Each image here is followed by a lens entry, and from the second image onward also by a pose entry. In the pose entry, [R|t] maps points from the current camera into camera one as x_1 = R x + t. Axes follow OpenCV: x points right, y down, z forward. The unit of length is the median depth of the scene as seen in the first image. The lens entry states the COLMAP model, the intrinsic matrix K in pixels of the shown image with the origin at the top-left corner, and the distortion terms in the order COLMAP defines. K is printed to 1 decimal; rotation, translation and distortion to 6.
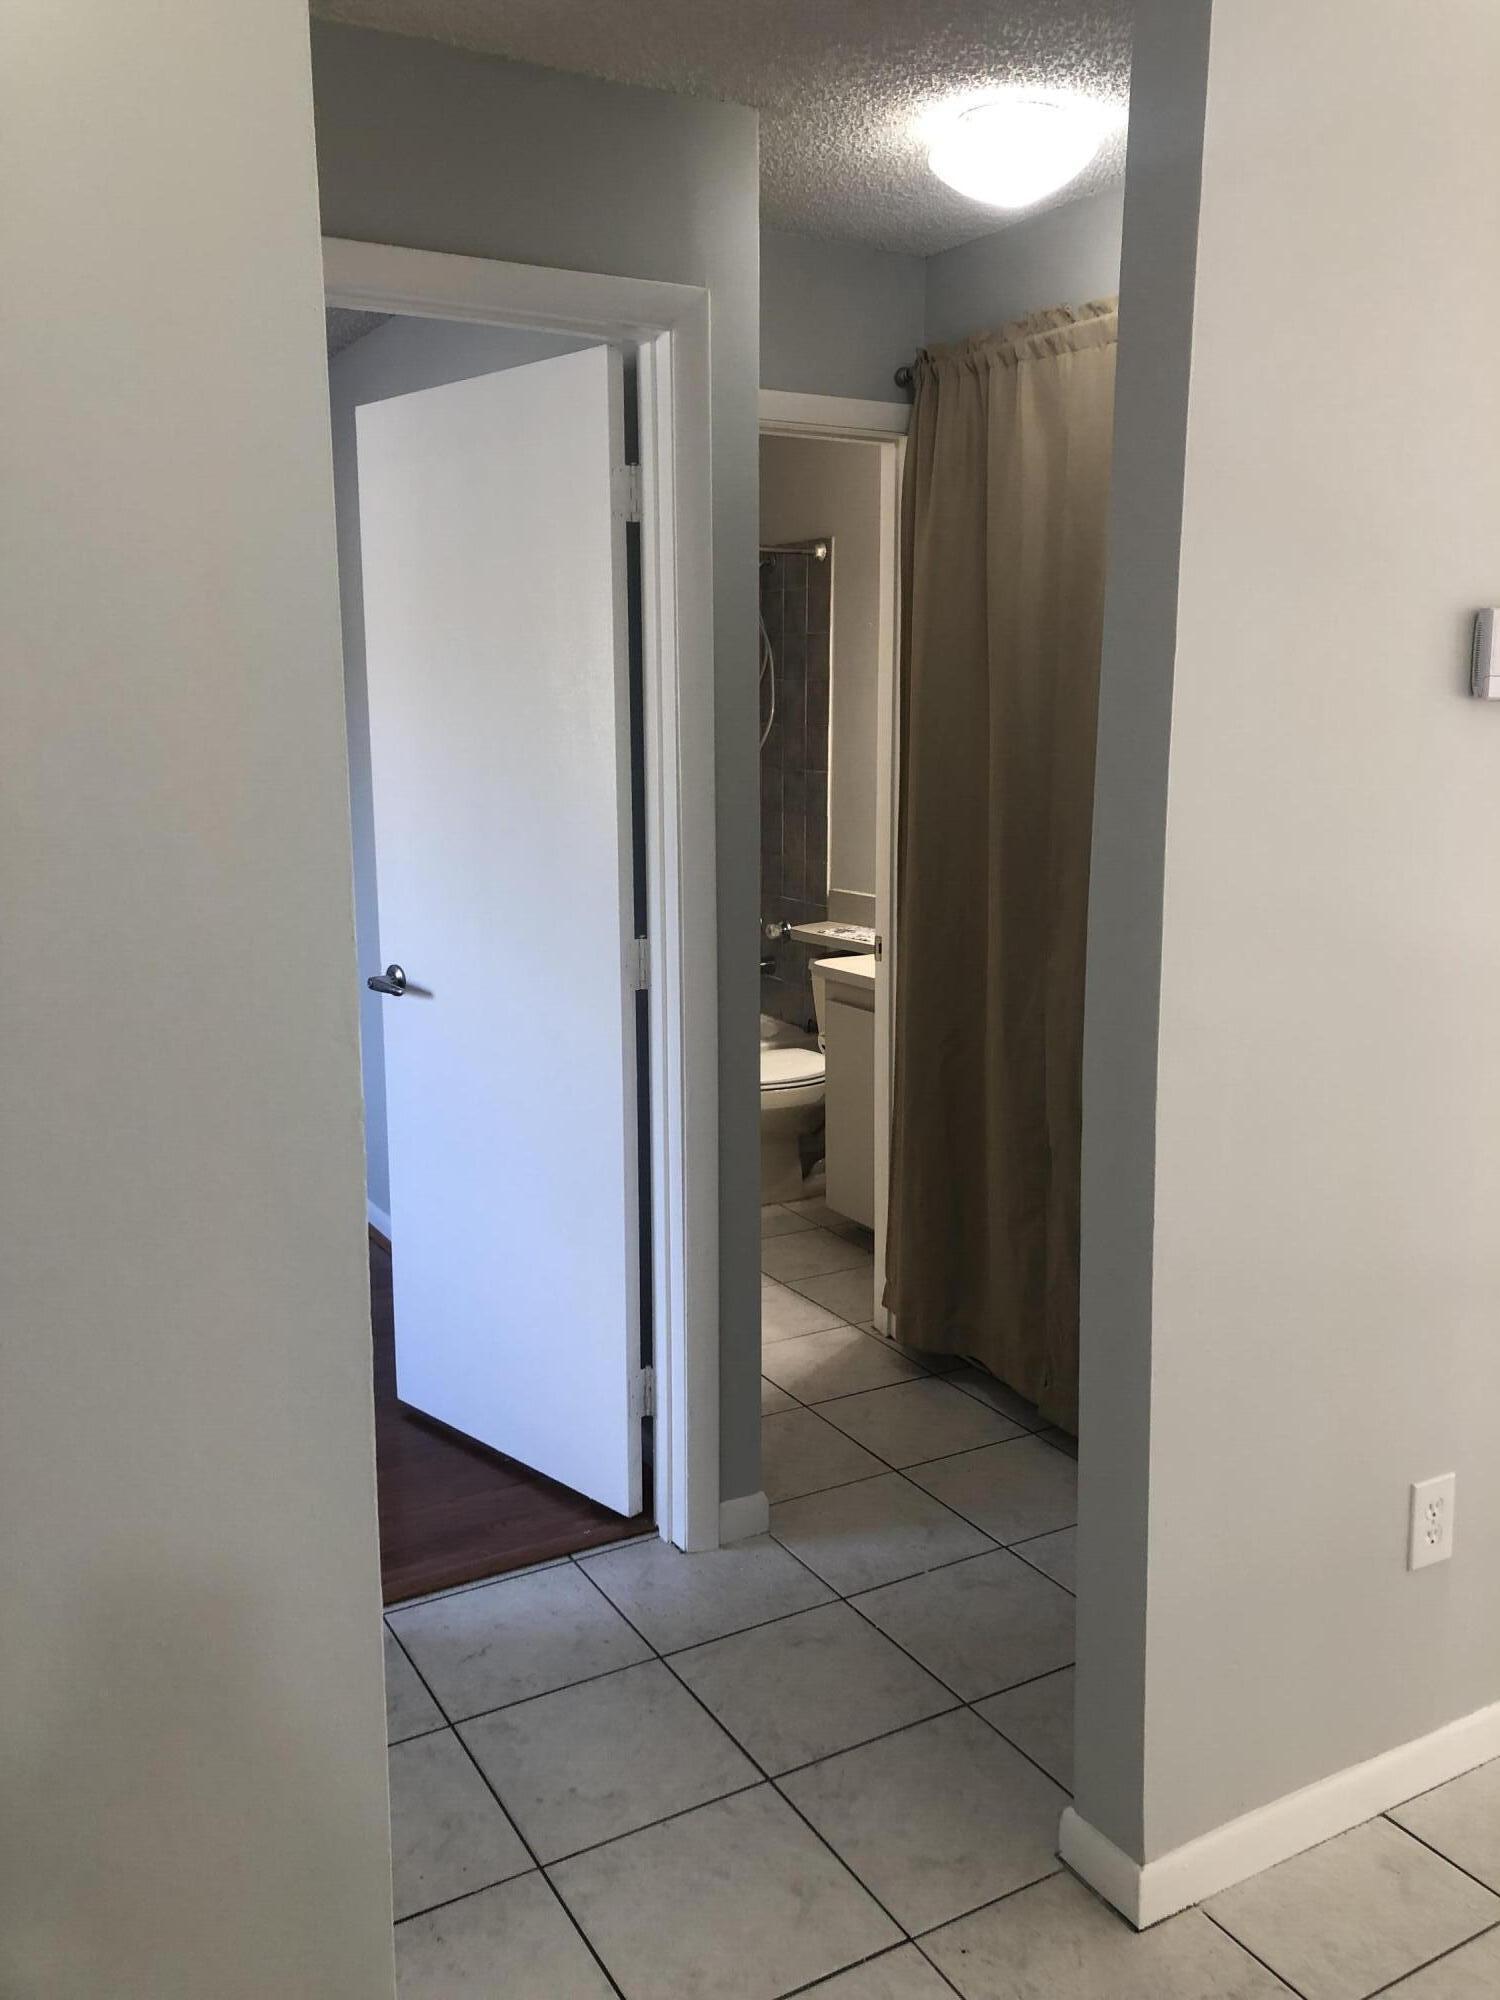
lens RADIAL K [[1618.1, 0, 748.8], [0, 1618.1, 995.8], [0, 0, 1]] dist [0.015214, -0.011742]
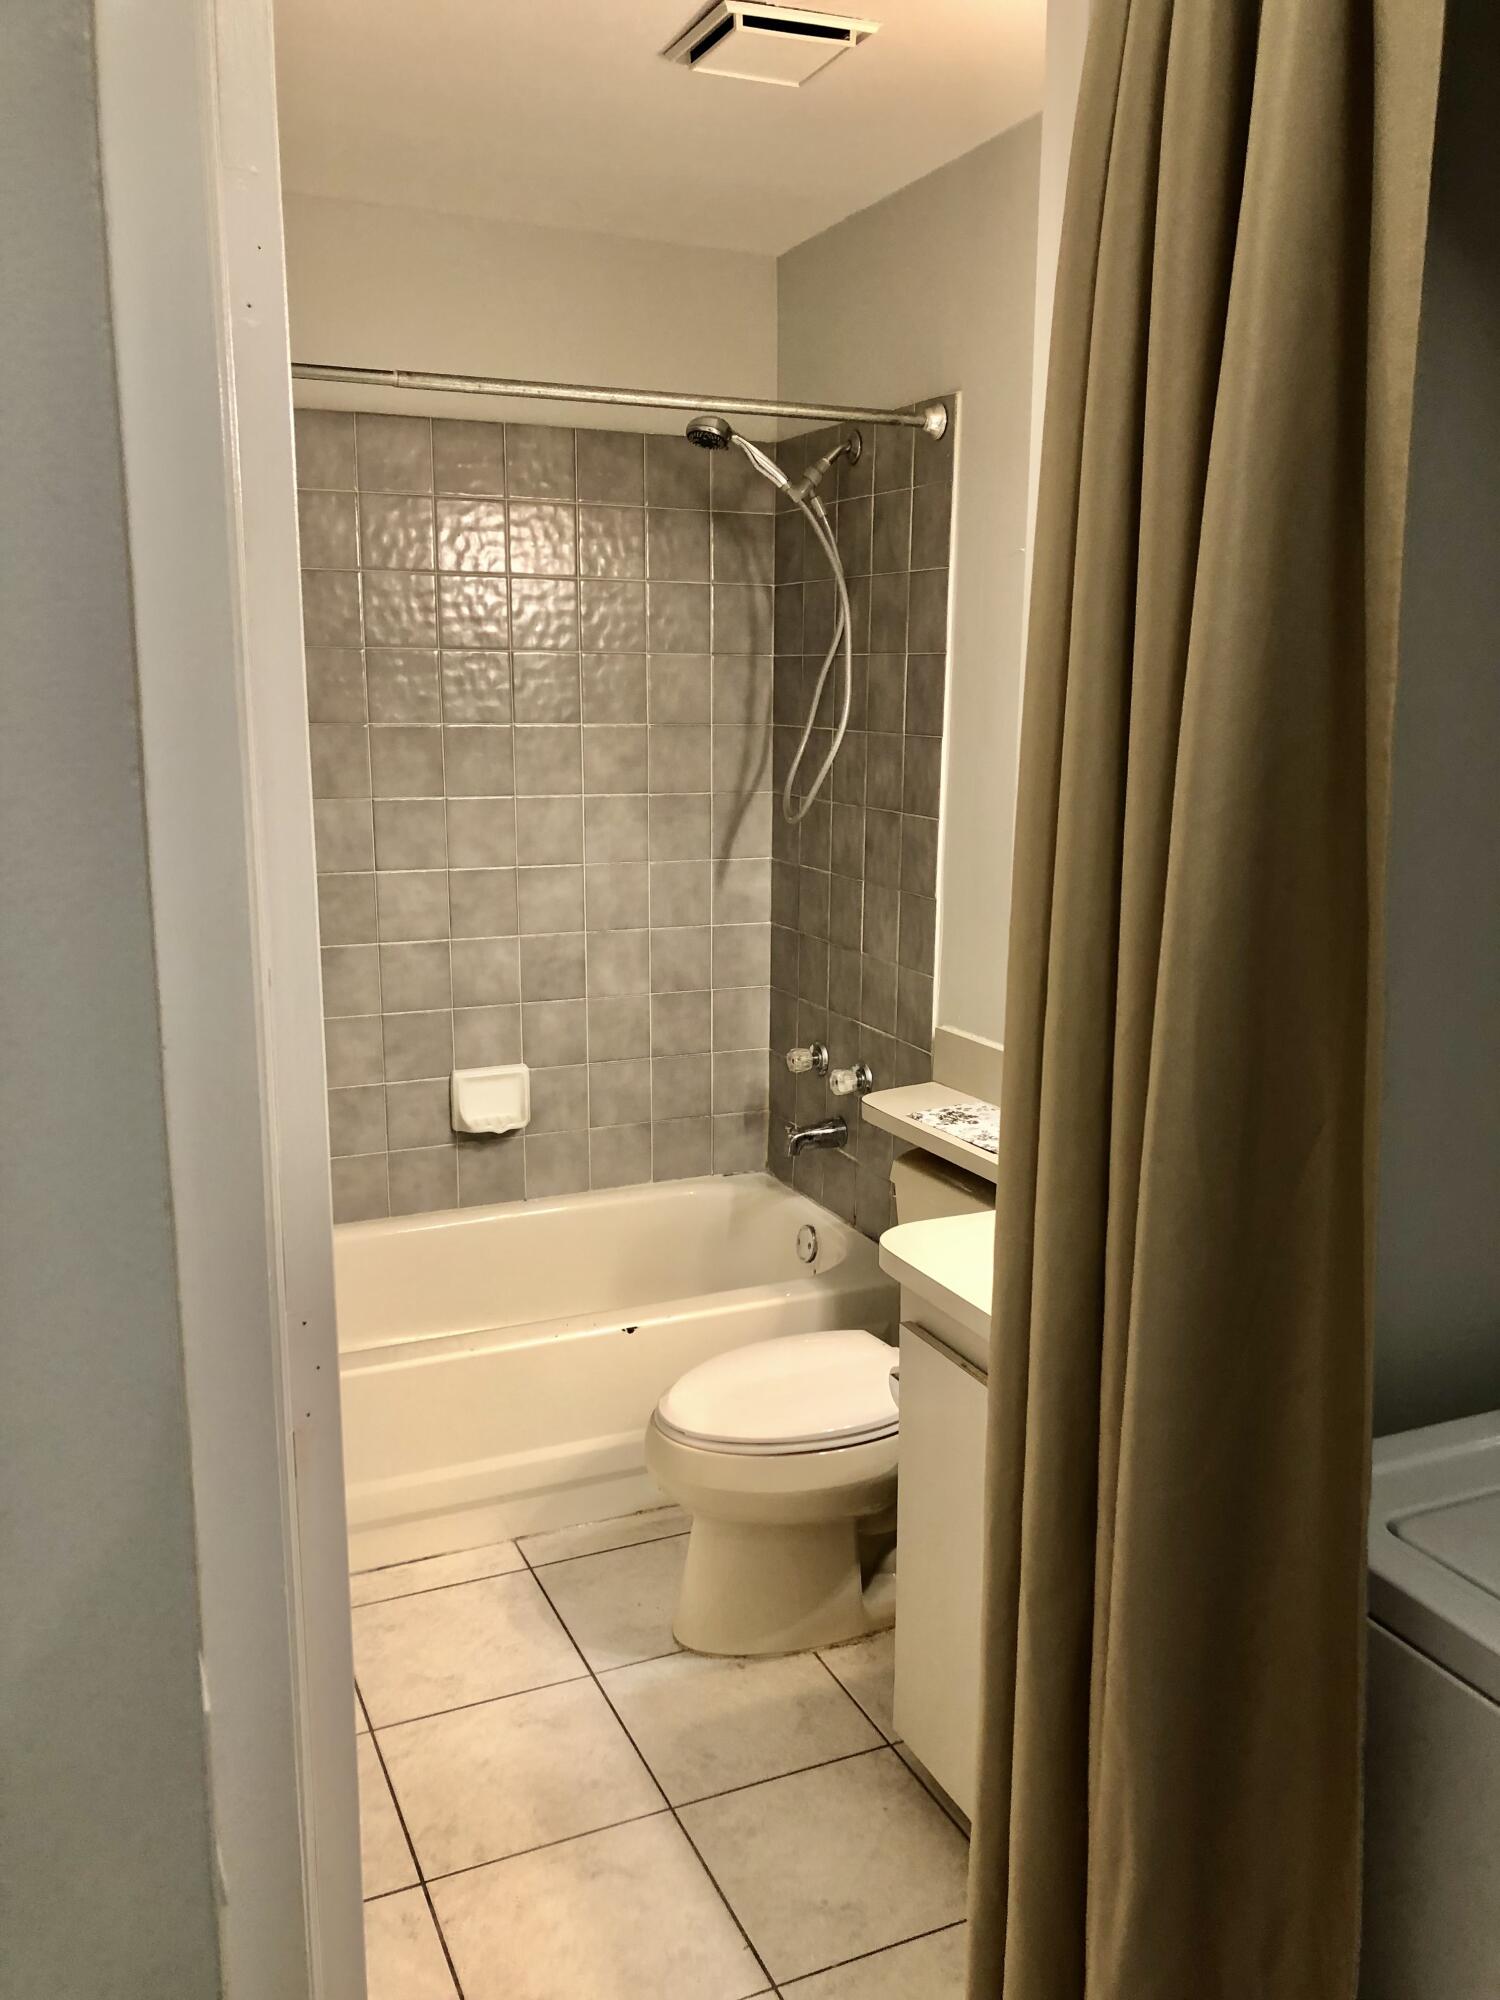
lens RADIAL K [[1618.1, 0, 755.3], [0, 1618.1, 1002.1], [0, 0, 1]] dist [0.015214, -0.011742]
pose [[0.995476, 0.027652, -0.090896, 0.038533], [-0.025463, 0.999359, 0.025154, -0.087969], [0.091533, -0.022726, 0.995543, 0.435839]]
